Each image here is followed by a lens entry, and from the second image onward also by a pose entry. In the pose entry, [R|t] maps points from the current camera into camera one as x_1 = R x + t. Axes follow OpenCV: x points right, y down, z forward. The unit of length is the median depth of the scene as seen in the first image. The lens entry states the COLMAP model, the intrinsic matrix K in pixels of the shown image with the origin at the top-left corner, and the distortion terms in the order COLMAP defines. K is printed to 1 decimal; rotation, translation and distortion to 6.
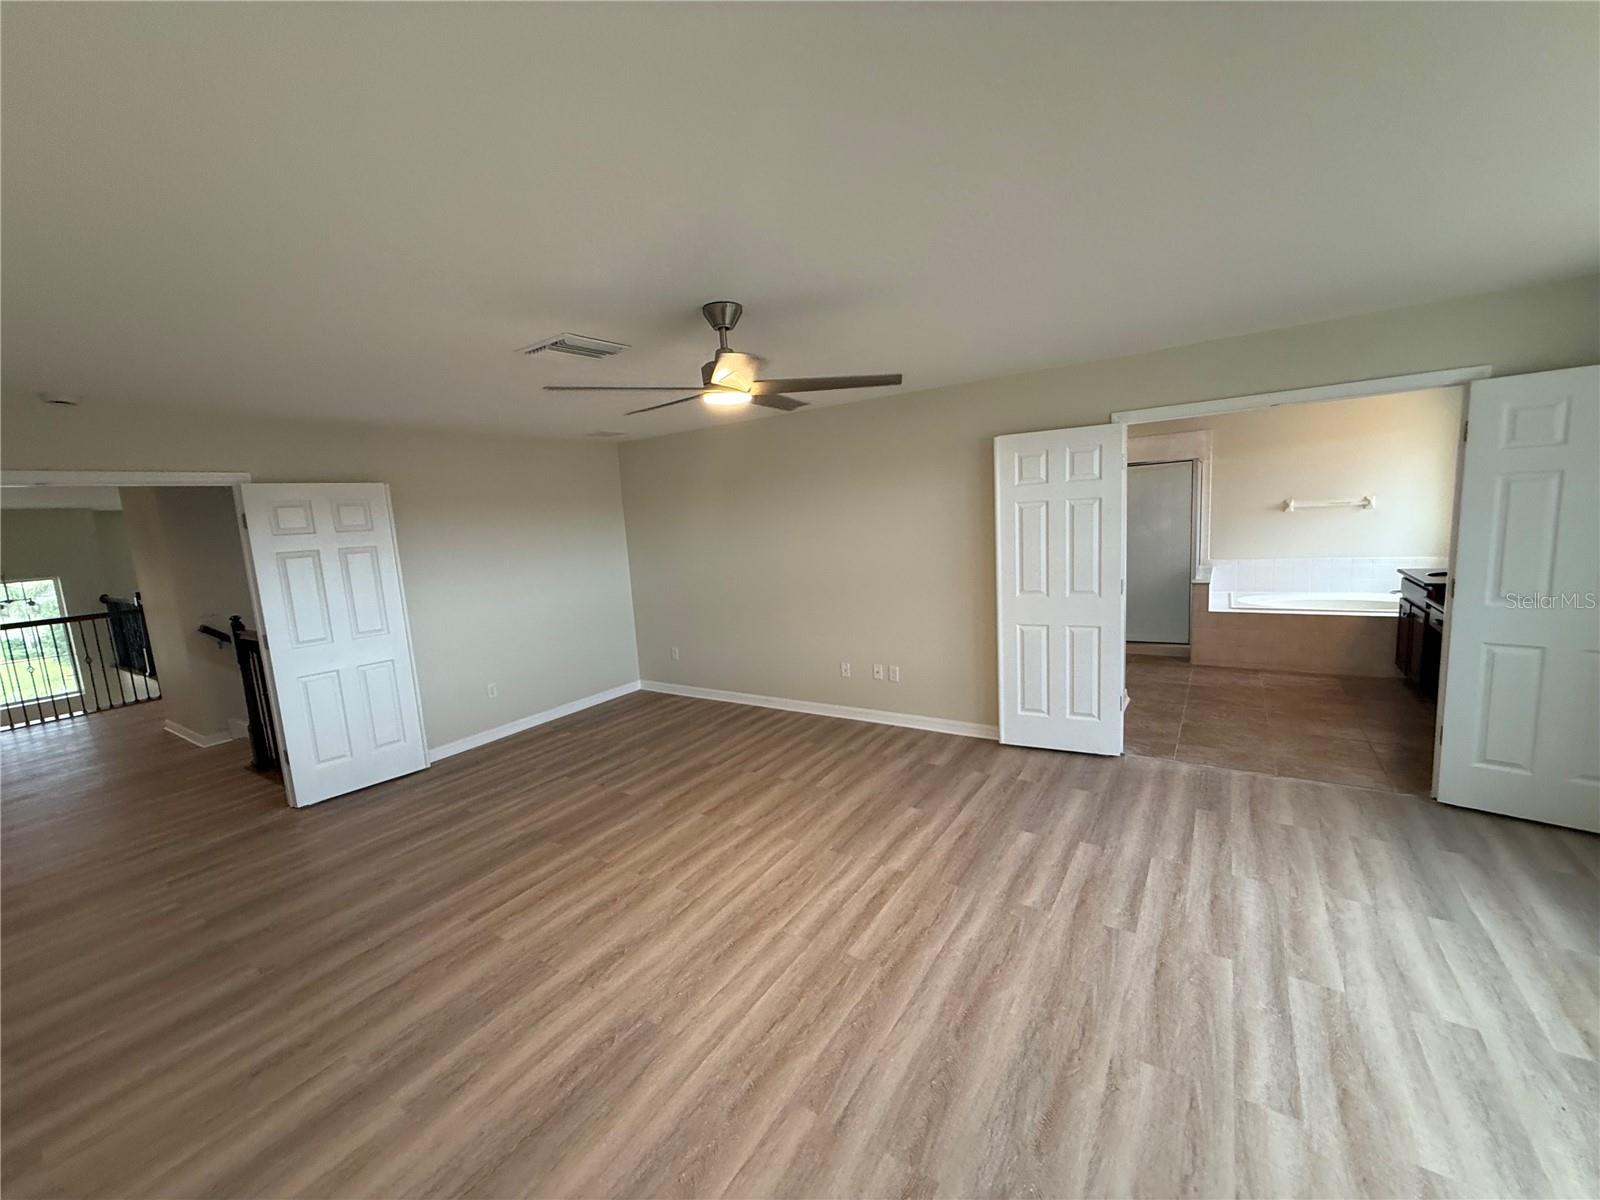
lens RADIAL K [[637.7, 0, 794.1], [0, 637.7, 600.5], [0, 0, 1]] dist [0.000243, 0.000011]
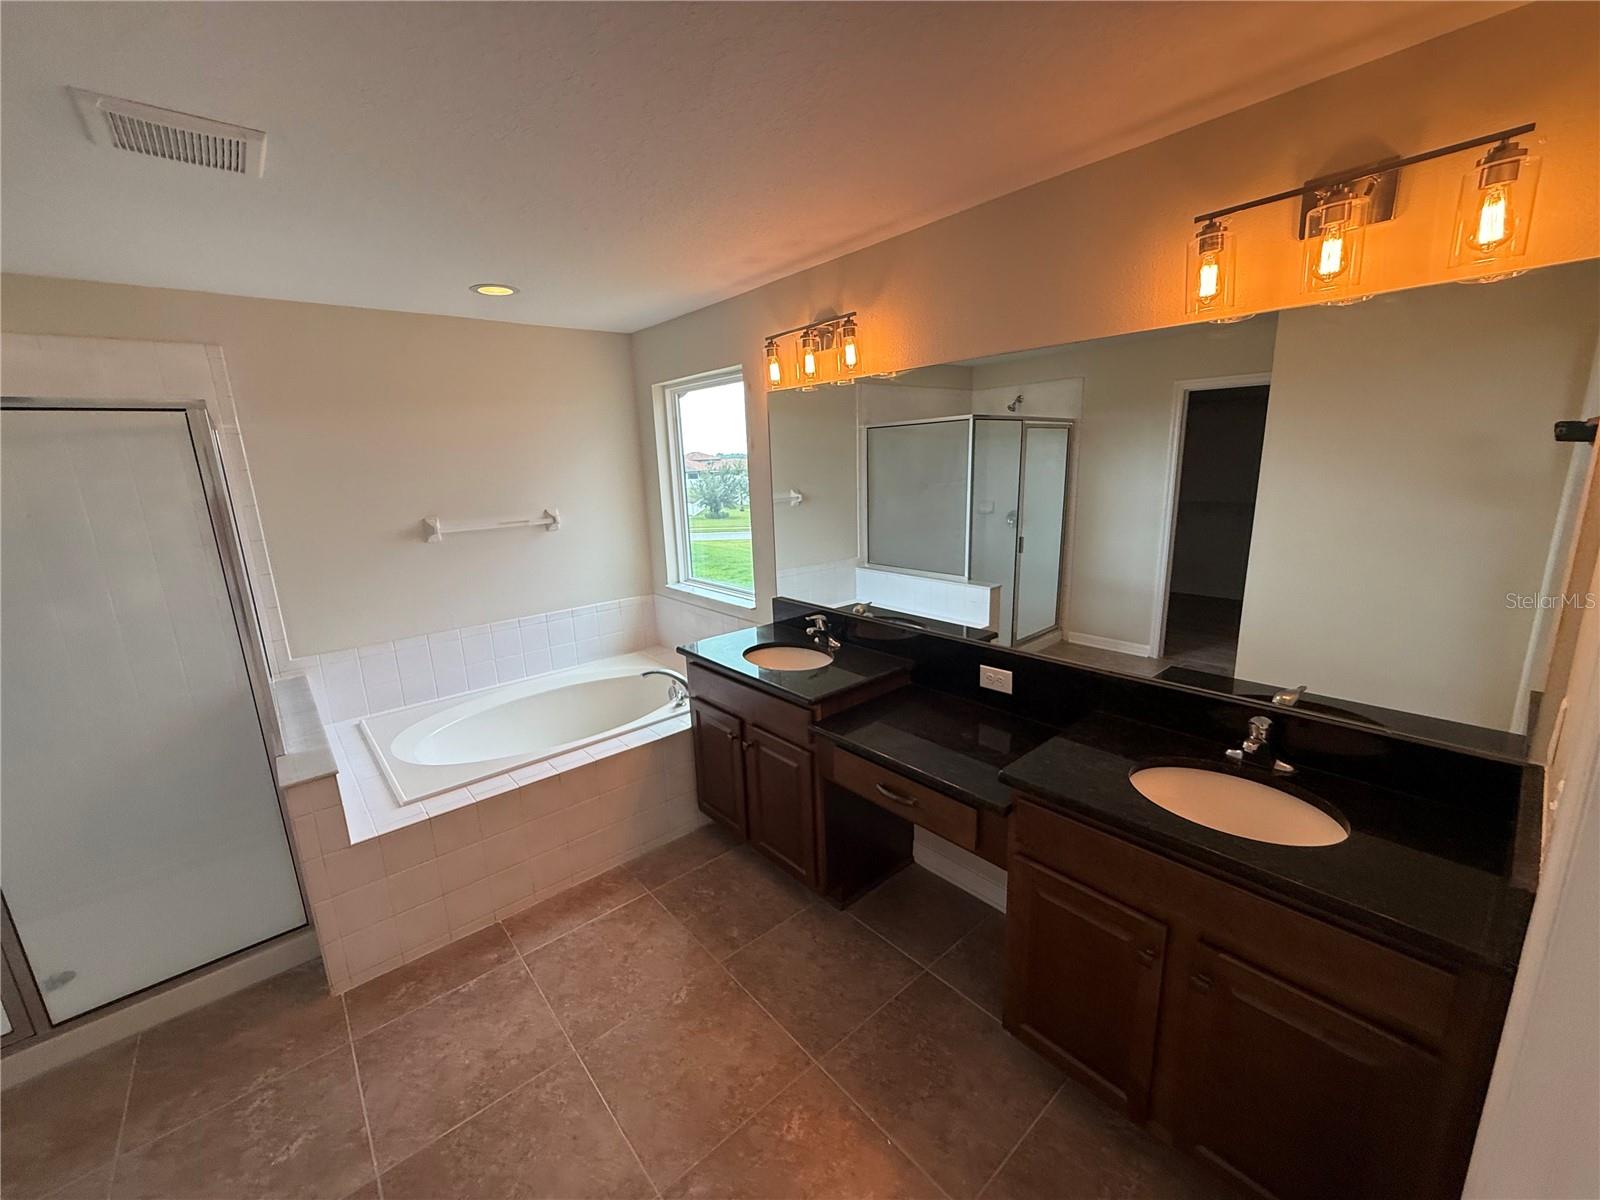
lens RADIAL K [[637.7, 0, 794.1], [0, 637.7, 600.5], [0, 0, 1]] dist [0.000243, 0.000011]
pose [[0.268430, -0.156202, 0.950550, 0.390144], [0.152287, 0.981238, 0.118240, -0.117994], [-0.951186, 0.113017, 0.287181, 0.632110]]
